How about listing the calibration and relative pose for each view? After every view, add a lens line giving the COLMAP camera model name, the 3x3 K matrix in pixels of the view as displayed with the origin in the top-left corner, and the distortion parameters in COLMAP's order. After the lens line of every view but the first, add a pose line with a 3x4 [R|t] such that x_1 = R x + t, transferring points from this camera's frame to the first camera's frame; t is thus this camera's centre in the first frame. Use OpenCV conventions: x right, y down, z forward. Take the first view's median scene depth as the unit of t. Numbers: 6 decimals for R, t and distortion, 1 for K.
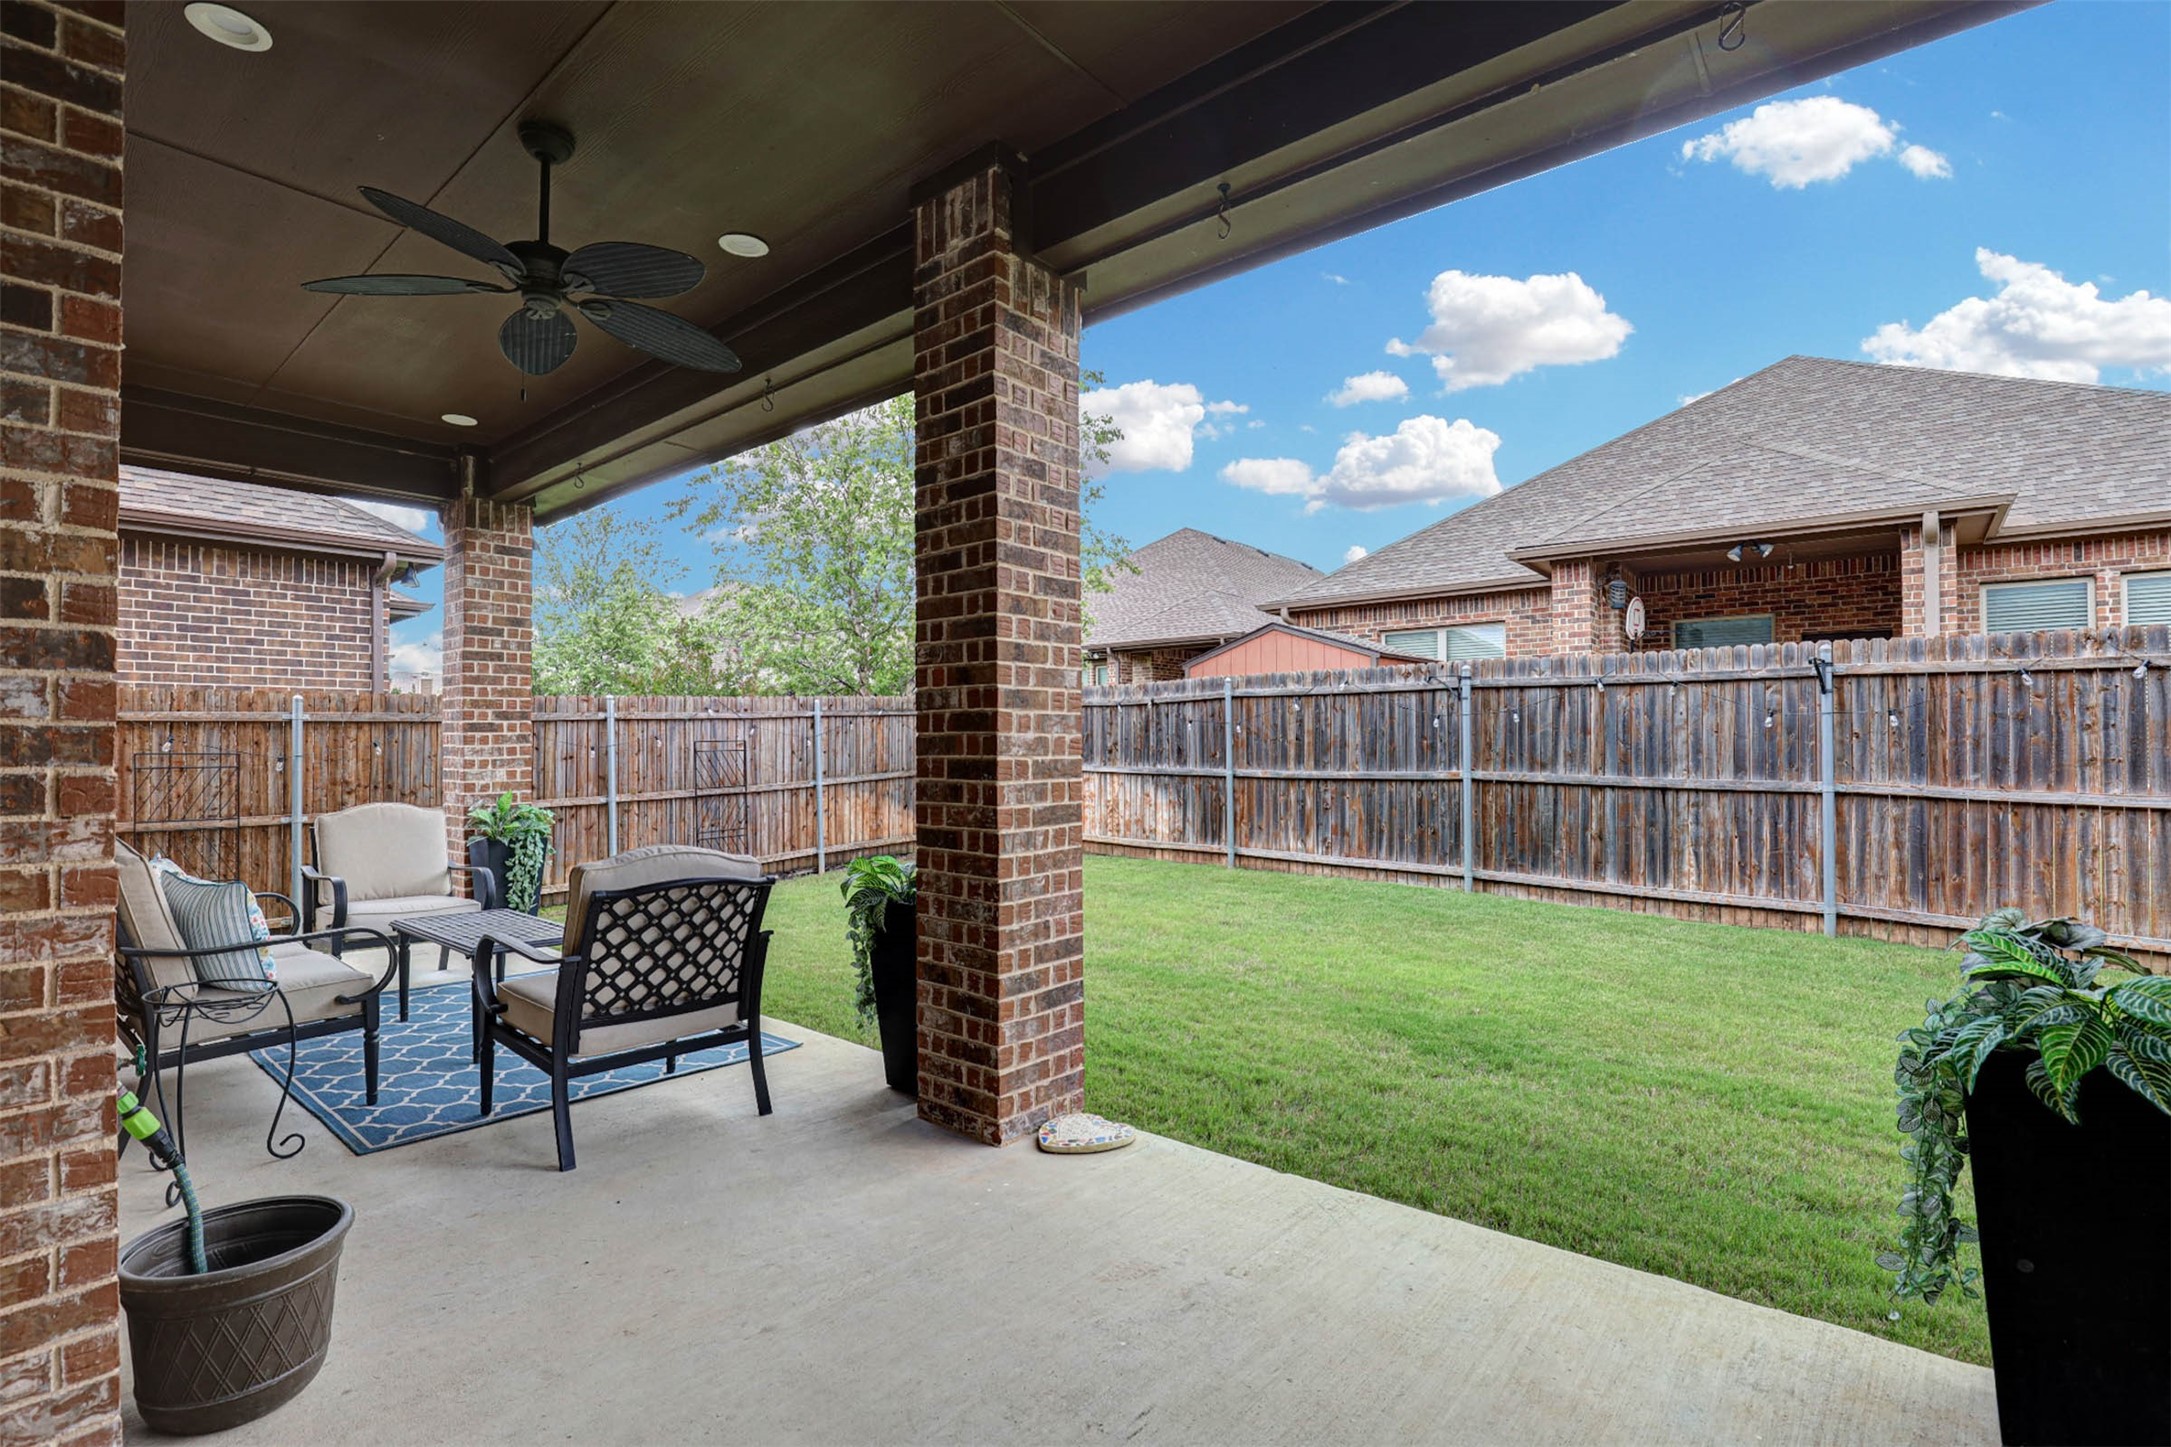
lens RADIAL K [[1002.3, 0, 1087.1], [0, 1002.3, 744.2], [0, 0, 1]] dist [-0.039018, 0.008214]
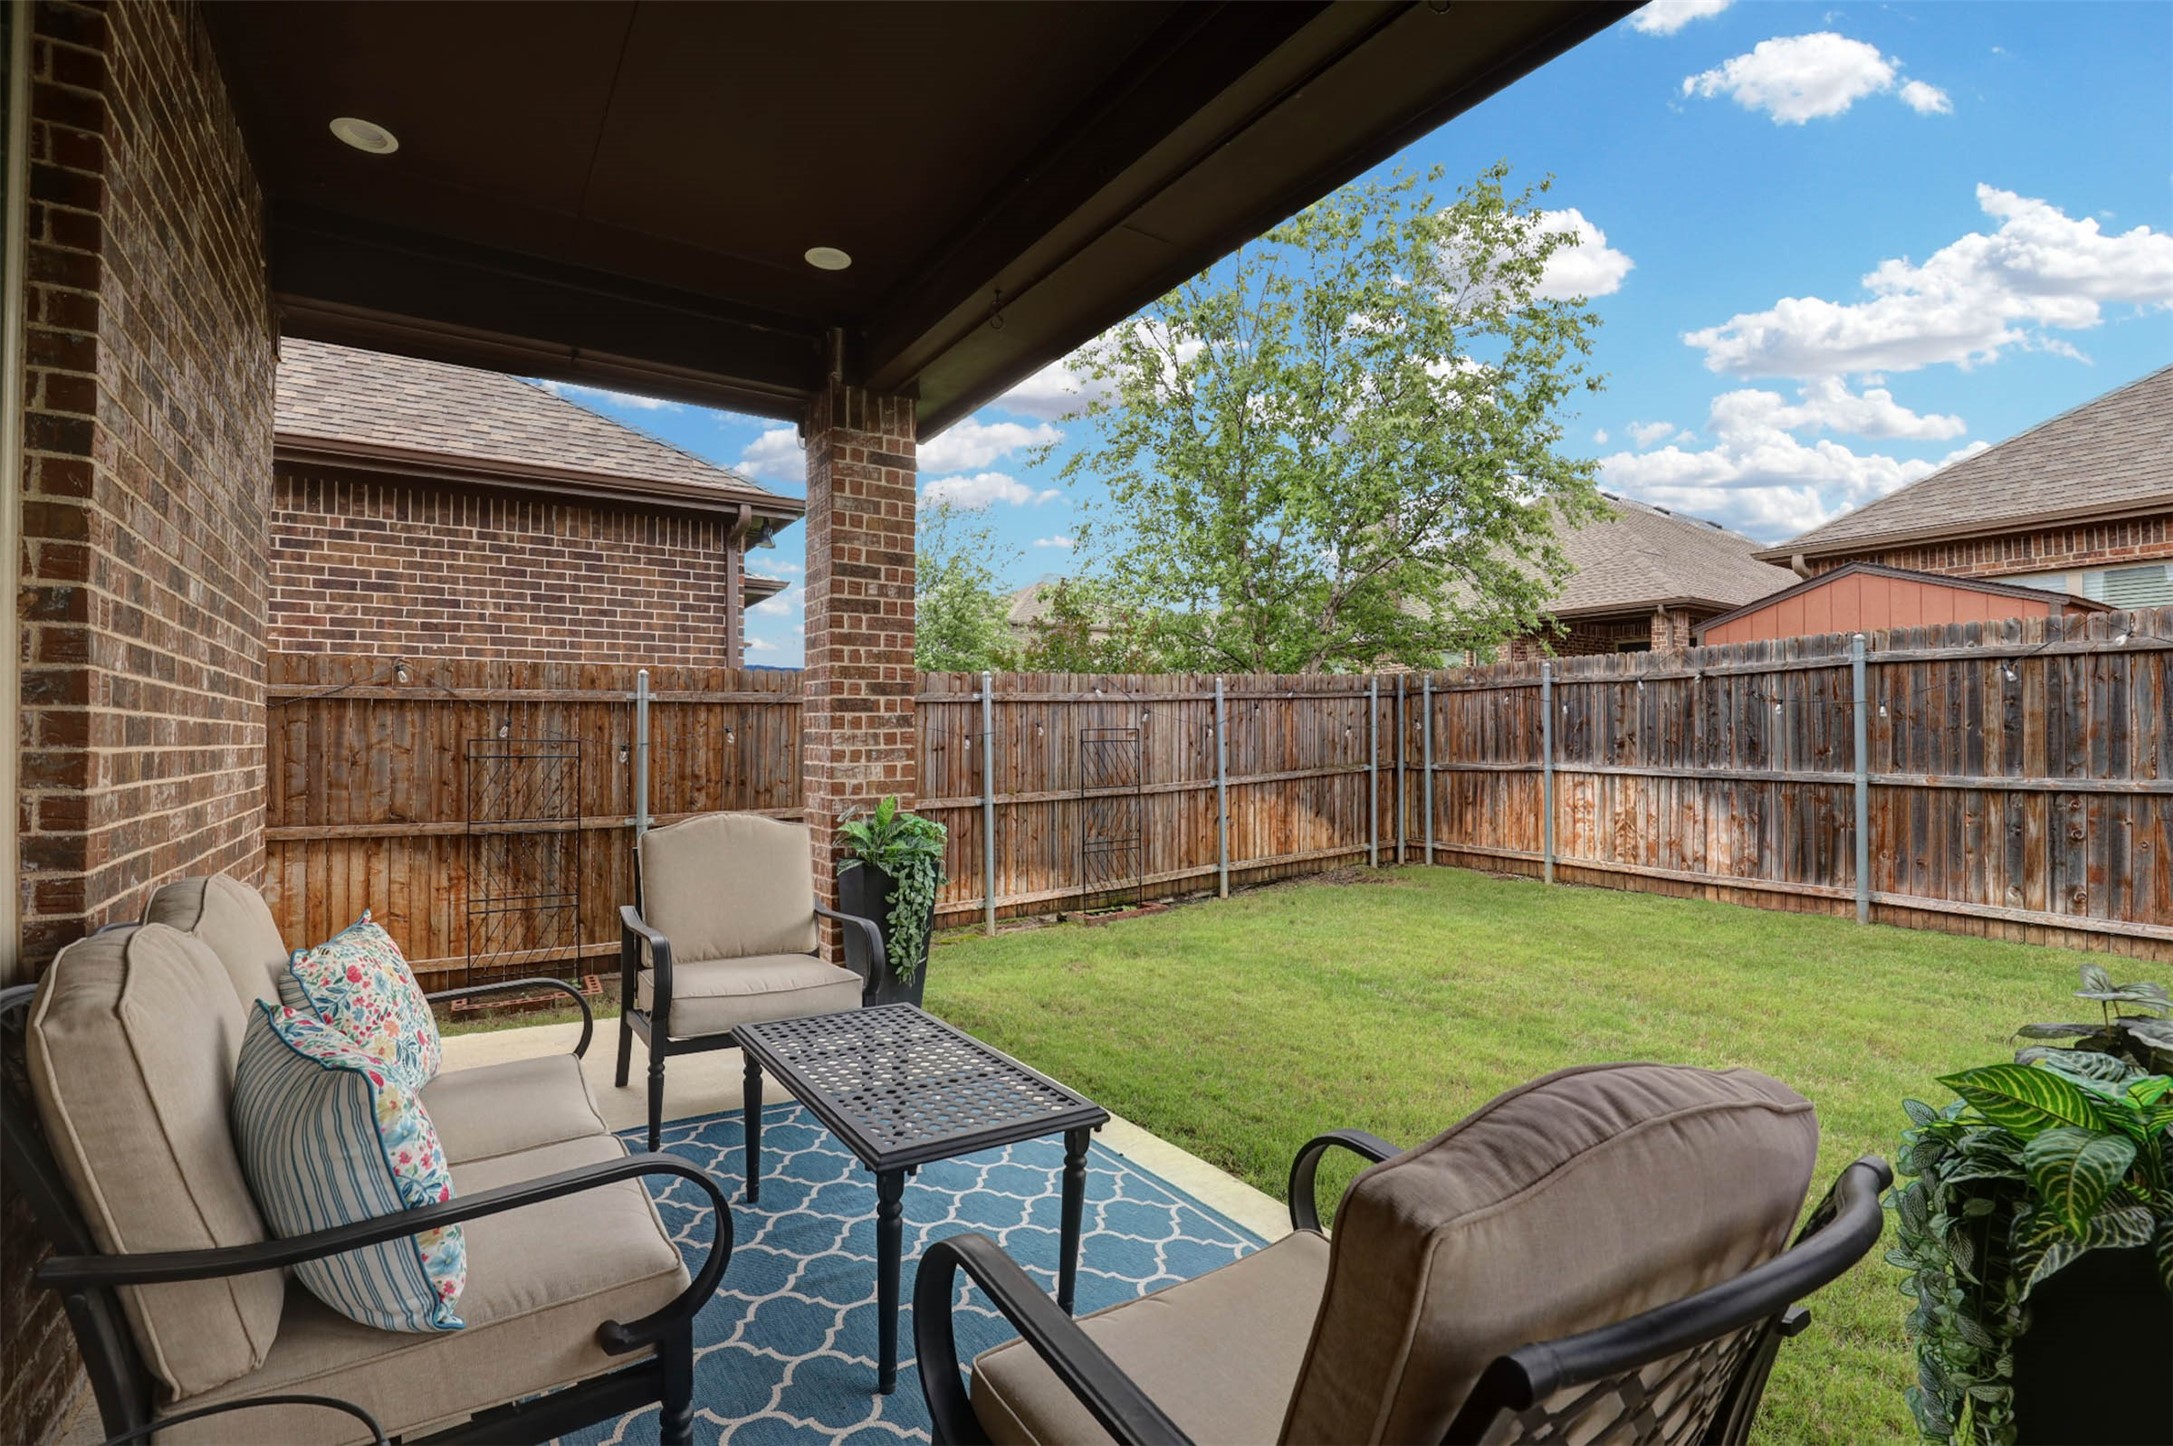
lens RADIAL K [[1003.3, 0, 1088.1], [0, 1003.3, 743.8], [0, 0, 1]] dist [-0.039018, 0.008214]
pose [[0.958121, 0.005659, -0.286308, -0.175890], [-0.004201, 0.999975, 0.005709, 0.004559], [0.286333, -0.004267, 0.958121, 0.257821]]
